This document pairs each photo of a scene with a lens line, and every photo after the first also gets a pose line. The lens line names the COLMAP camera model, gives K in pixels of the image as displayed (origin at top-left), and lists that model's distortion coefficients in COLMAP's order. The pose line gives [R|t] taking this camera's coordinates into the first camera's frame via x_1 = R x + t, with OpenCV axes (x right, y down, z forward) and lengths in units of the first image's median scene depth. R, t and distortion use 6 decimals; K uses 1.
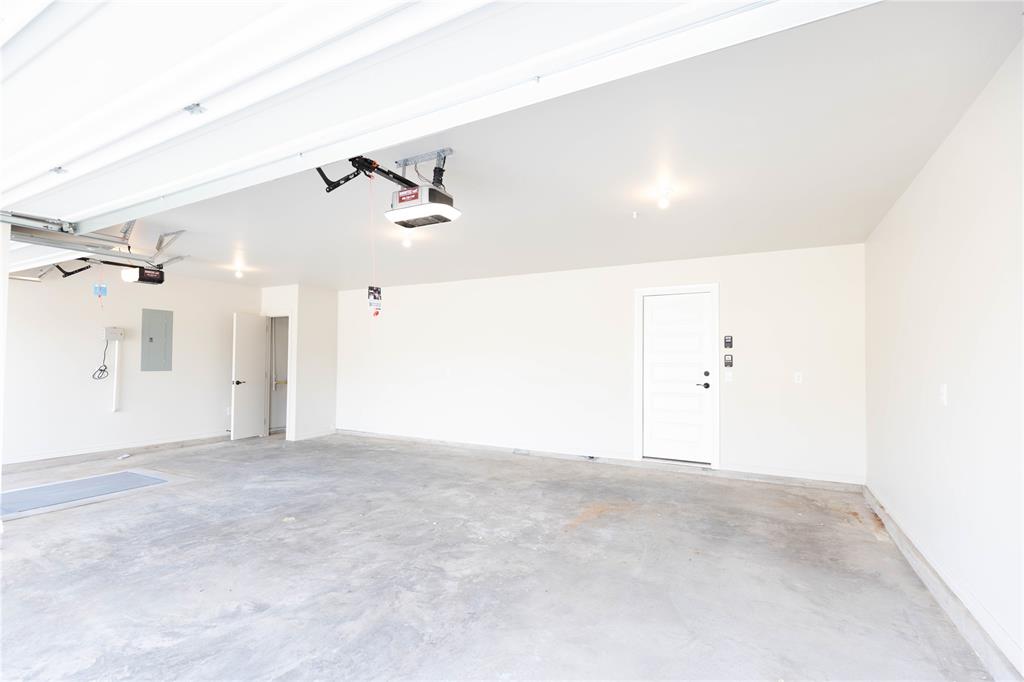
lens RADIAL K [[466.5, 0, 511.6], [0, 466.5, 351.2], [0, 0, 1]] dist [0.002288, 0.000076]
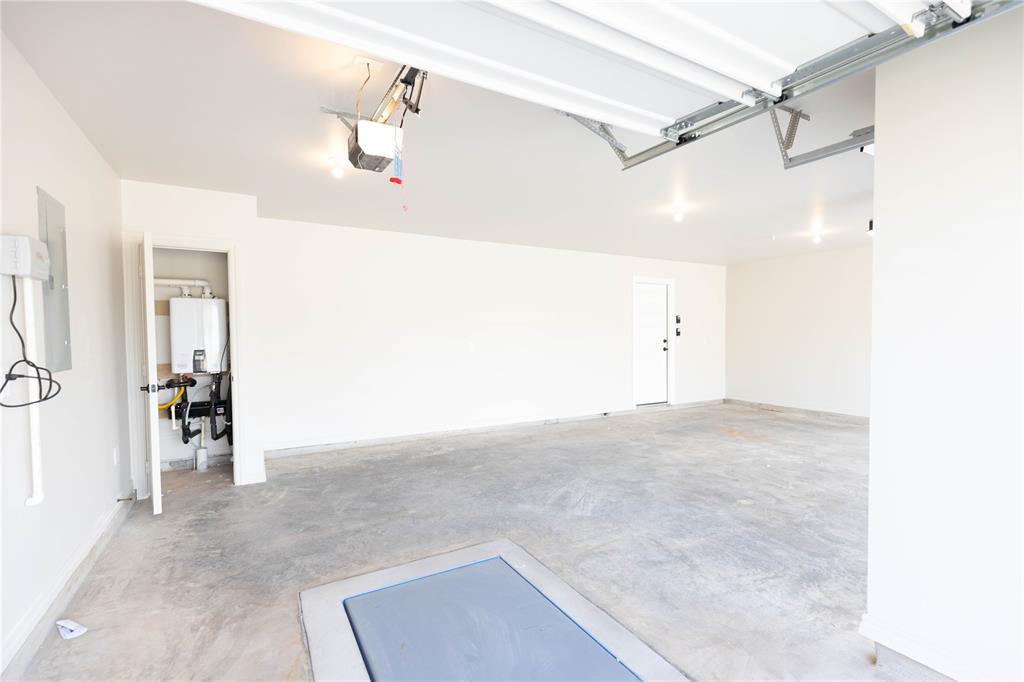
lens RADIAL K [[466.5, 0, 511.6], [0, 466.5, 351.2], [0, 0, 1]] dist [0.002288, 0.000076]
pose [[0.539131, -0.040950, 0.841226, -1.392132], [-0.012704, 0.998308, 0.056738, 0.004589], [-0.842126, -0.041277, 0.537699, 0.823779]]
